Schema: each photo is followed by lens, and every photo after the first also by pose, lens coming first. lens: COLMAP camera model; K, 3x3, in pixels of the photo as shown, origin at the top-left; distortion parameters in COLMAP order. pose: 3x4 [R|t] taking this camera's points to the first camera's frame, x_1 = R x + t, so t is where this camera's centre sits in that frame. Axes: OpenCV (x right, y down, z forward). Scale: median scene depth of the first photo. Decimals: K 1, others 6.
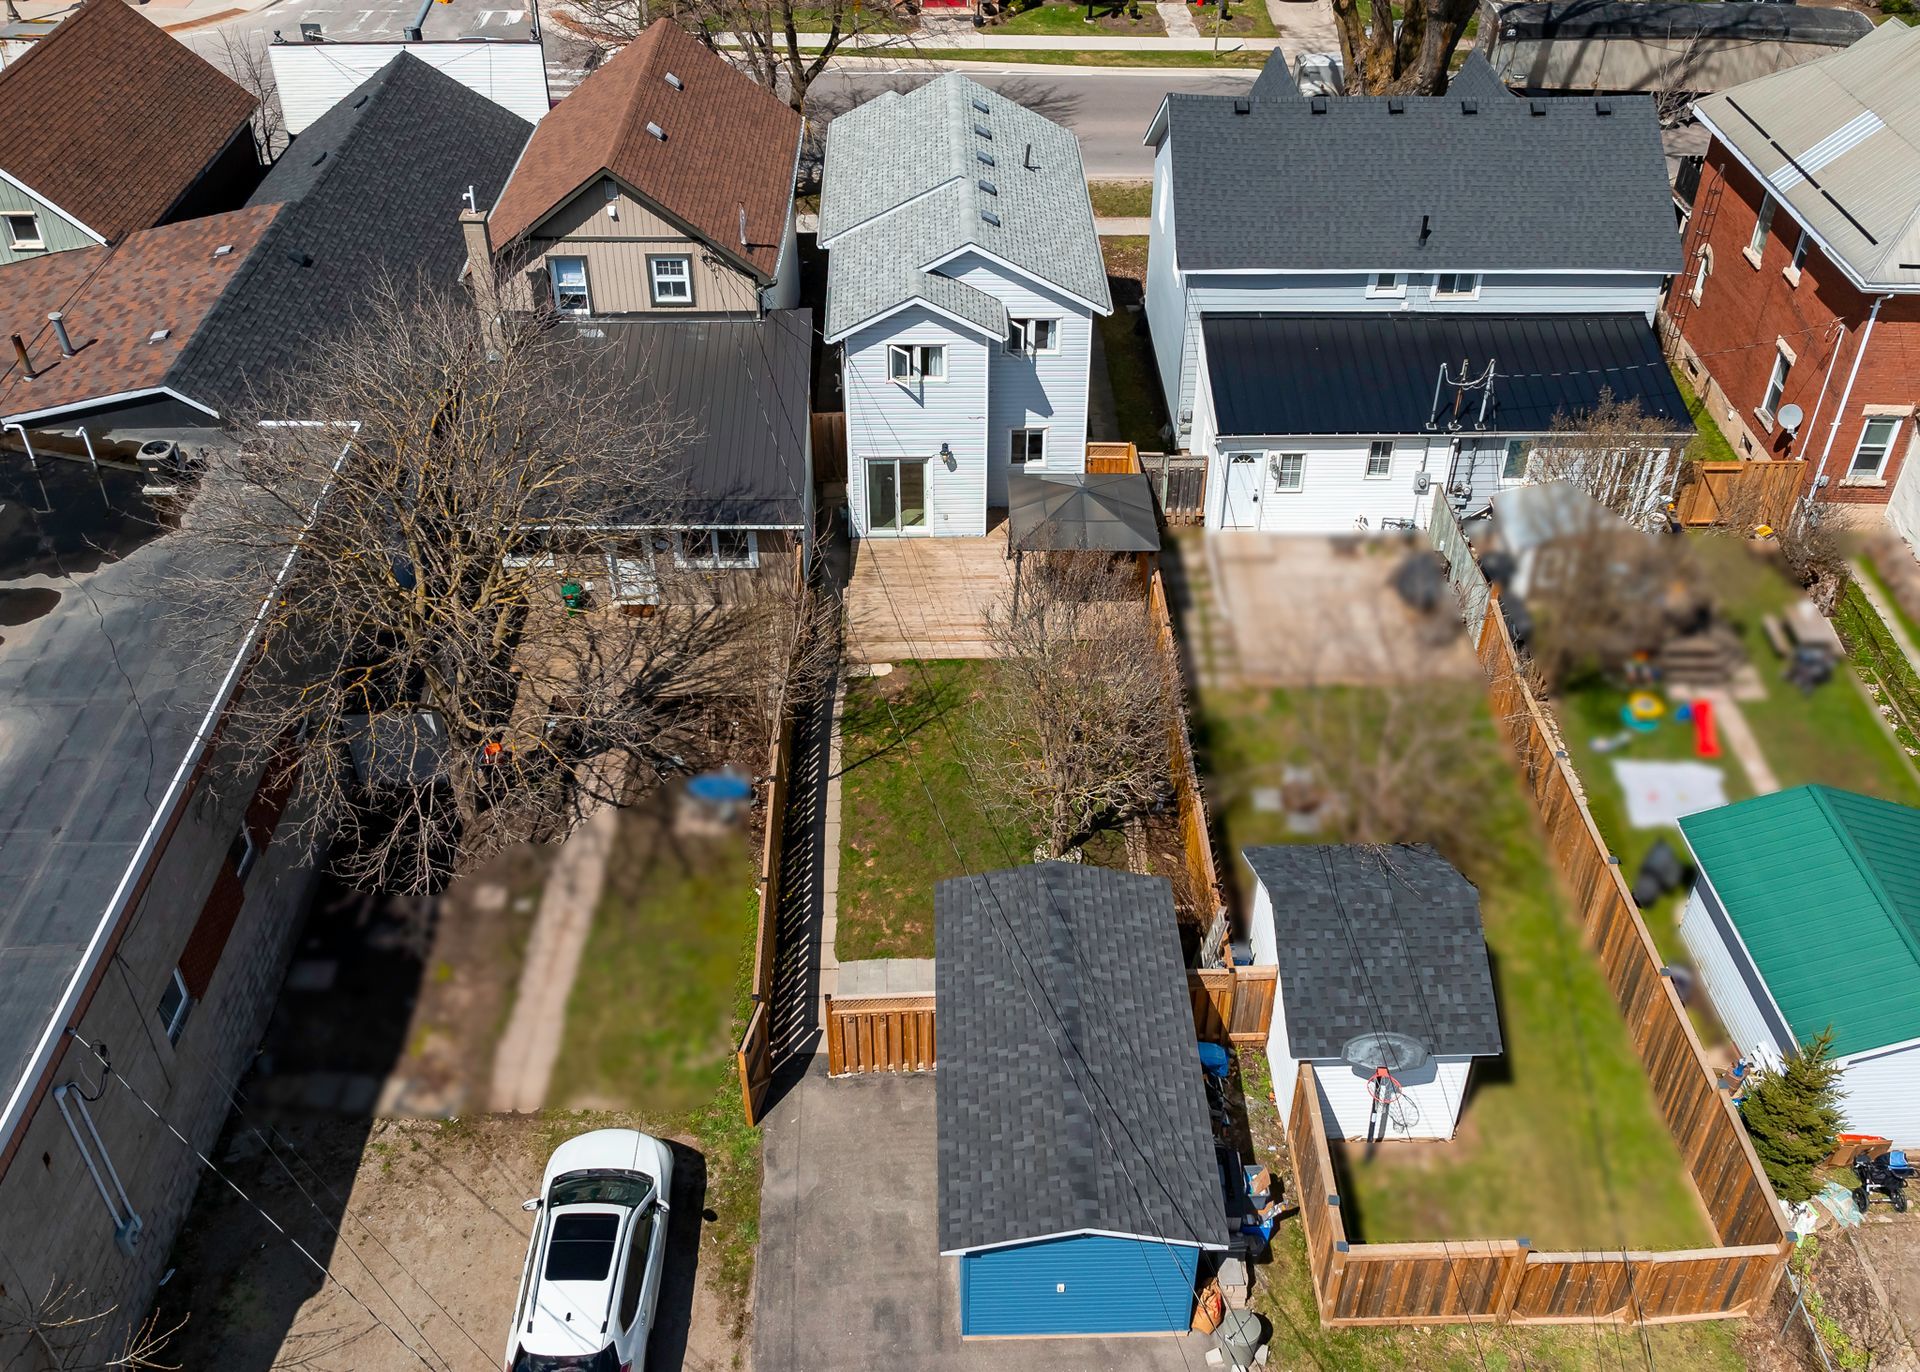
lens RADIAL K [[1756.0, 0, 962.8], [0, 1756.0, 675.3], [0, 0, 1]] dist [-0.008385, 0.000000]
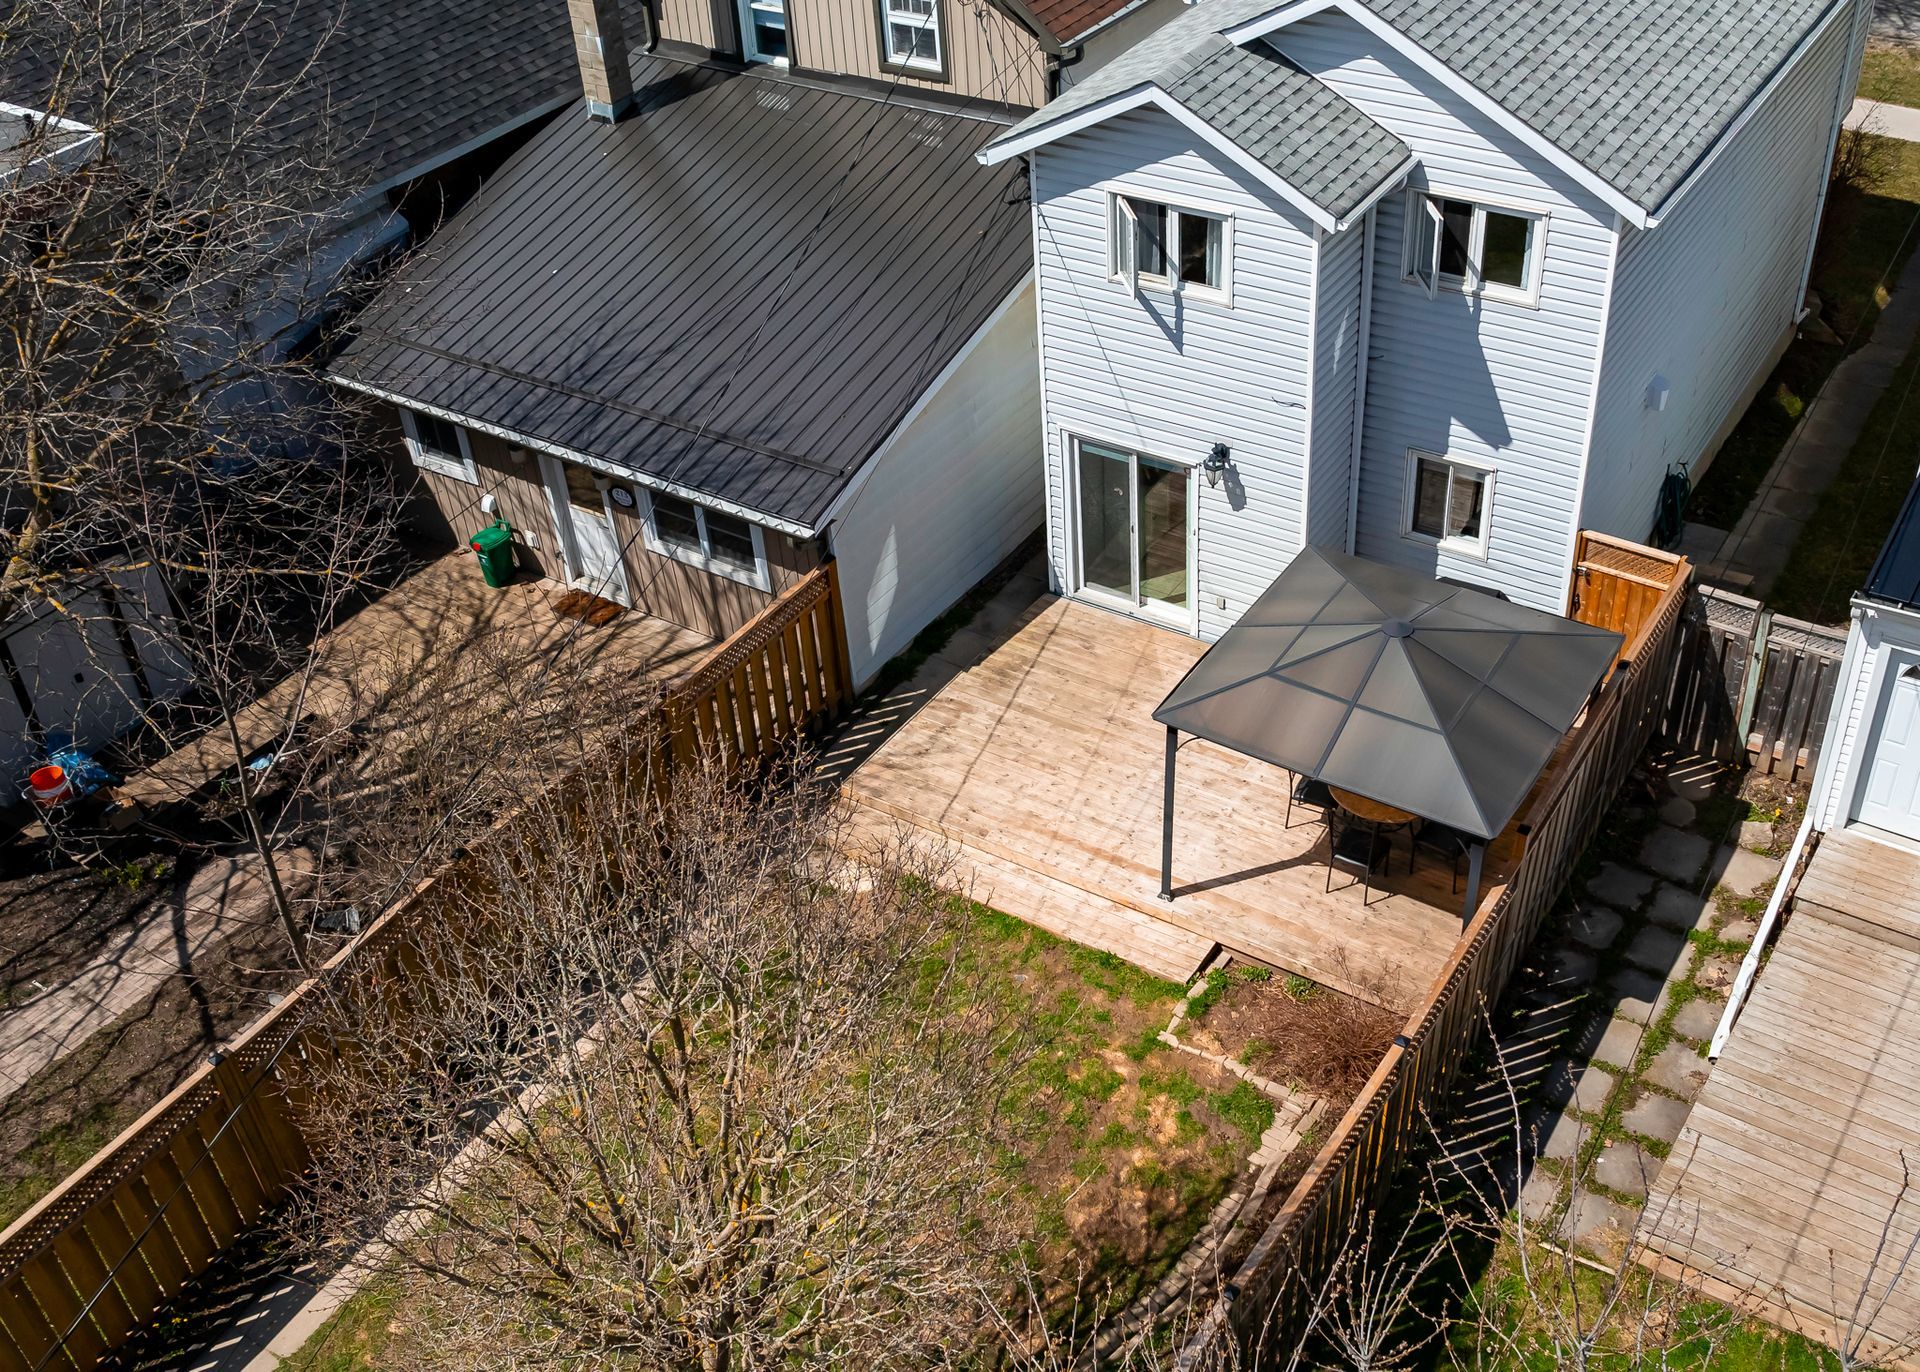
lens RADIAL K [[1955.2, 0, 972.8], [0, 1955.2, 699.2], [0, 0, 1]] dist [-0.040551, 0.000000]
pose [[0.818710, 0.303548, -0.487414, 0.204728], [-0.291413, 0.951057, 0.102806, -0.105313], [0.494765, 0.057870, 0.867098, 0.553307]]
